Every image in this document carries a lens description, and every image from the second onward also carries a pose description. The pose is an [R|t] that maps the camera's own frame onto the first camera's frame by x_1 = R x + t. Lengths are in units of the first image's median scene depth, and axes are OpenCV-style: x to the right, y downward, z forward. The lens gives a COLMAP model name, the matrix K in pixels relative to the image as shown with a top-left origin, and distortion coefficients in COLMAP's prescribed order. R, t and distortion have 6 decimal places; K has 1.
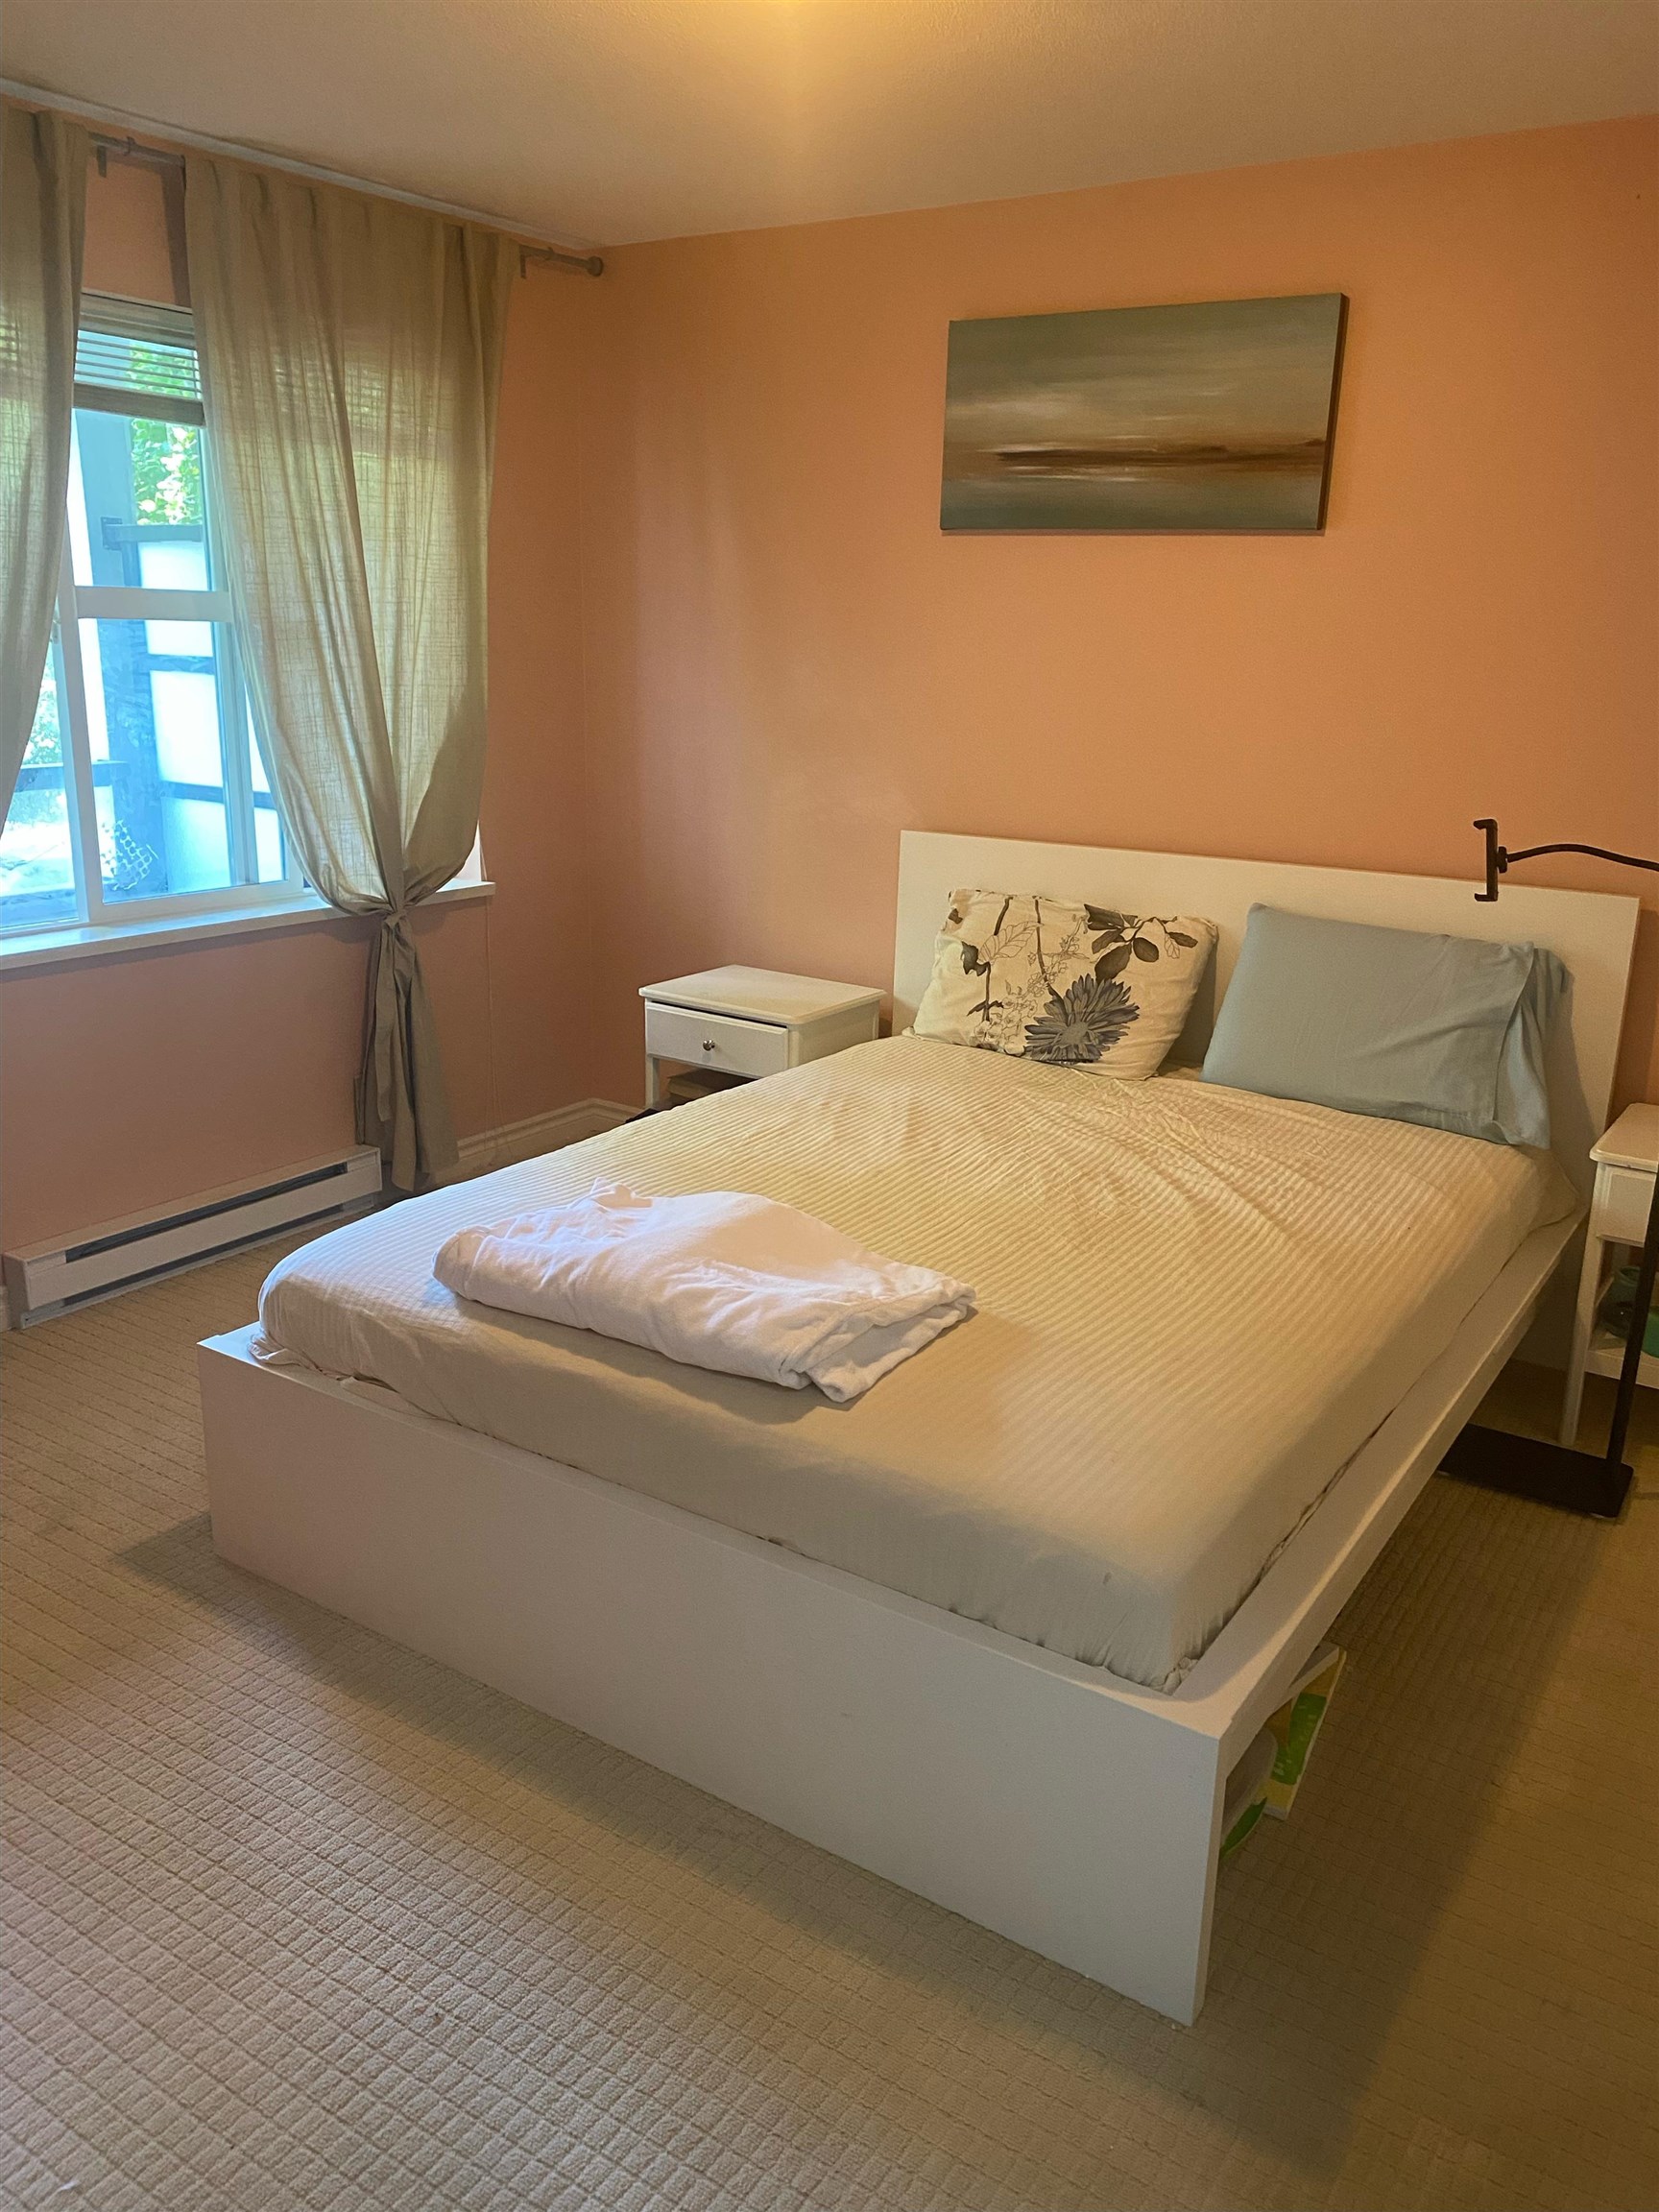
lens RADIAL K [[1671.0, 0, 819.4], [0, 1671.0, 1100.5], [0, 0, 1]] dist [0.102803, -0.213827]
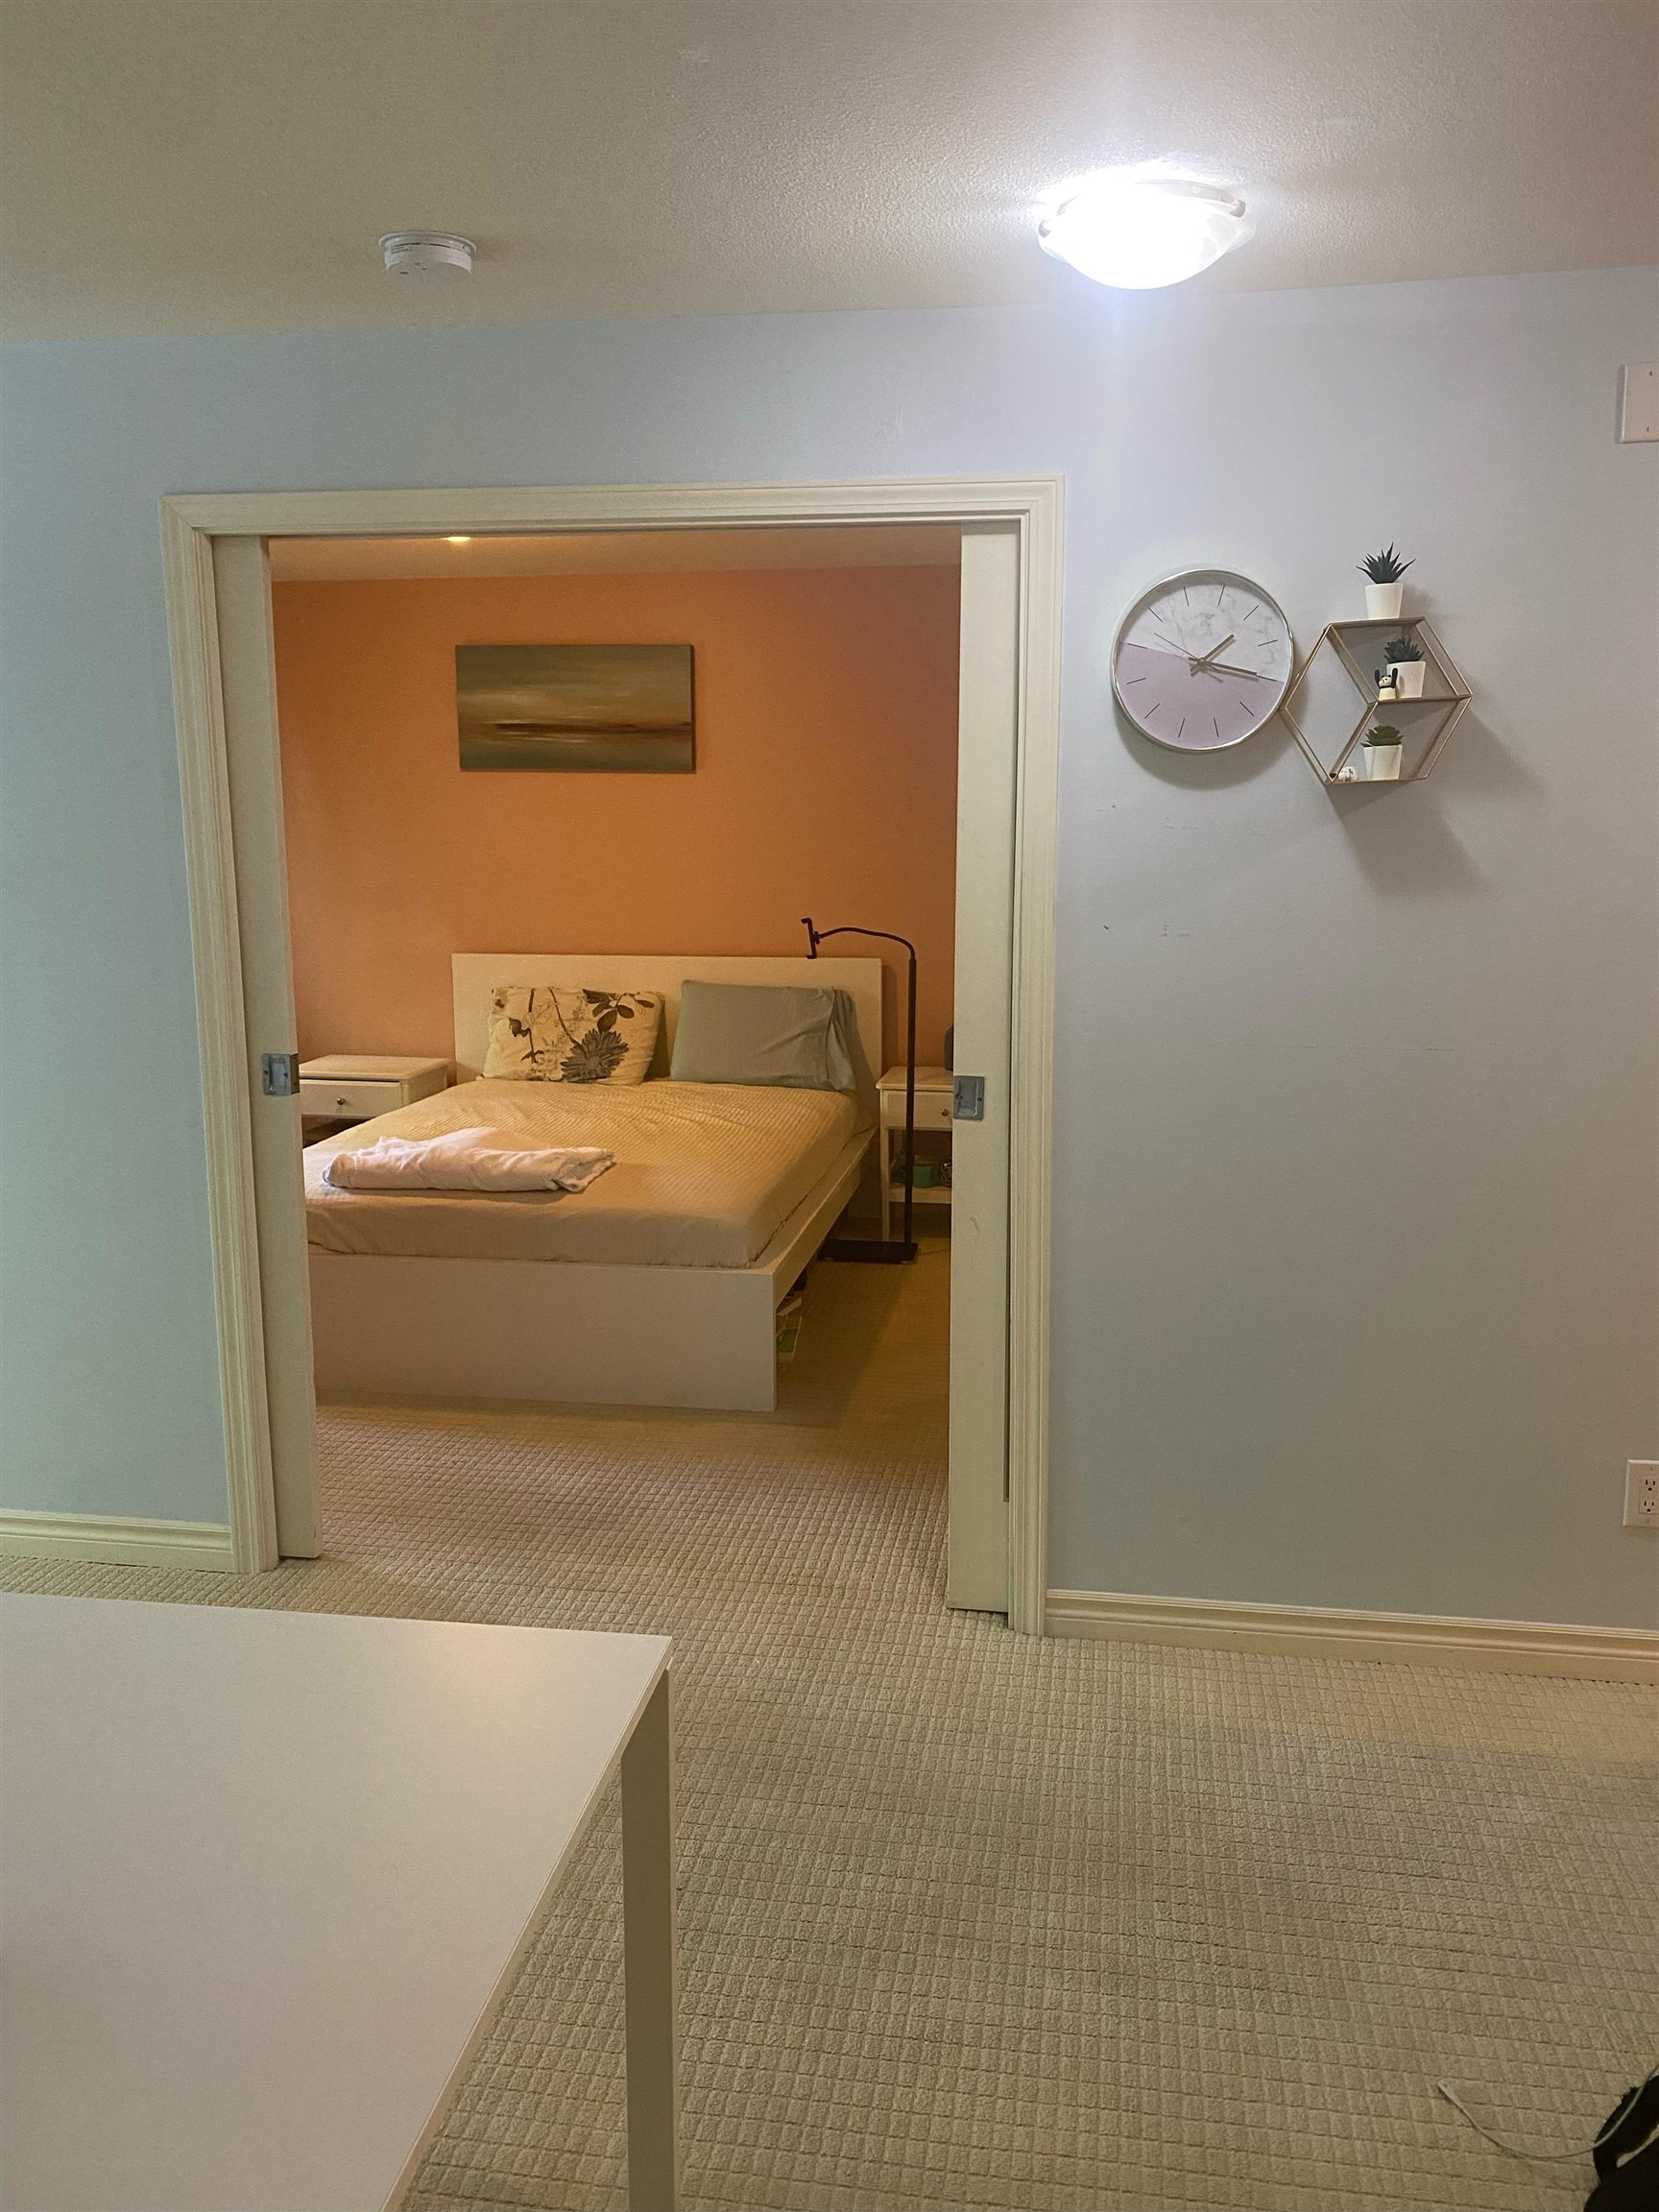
lens RADIAL K [[1671.0, 0, 819.4], [0, 1671.0, 1100.5], [0, 0, 1]] dist [0.102803, -0.213827]
pose [[0.913549, -0.092839, 0.395990, -0.310322], [0.132400, 0.988452, -0.073704, 0.152452], [-0.384575, 0.119761, 0.915292, -0.621006]]
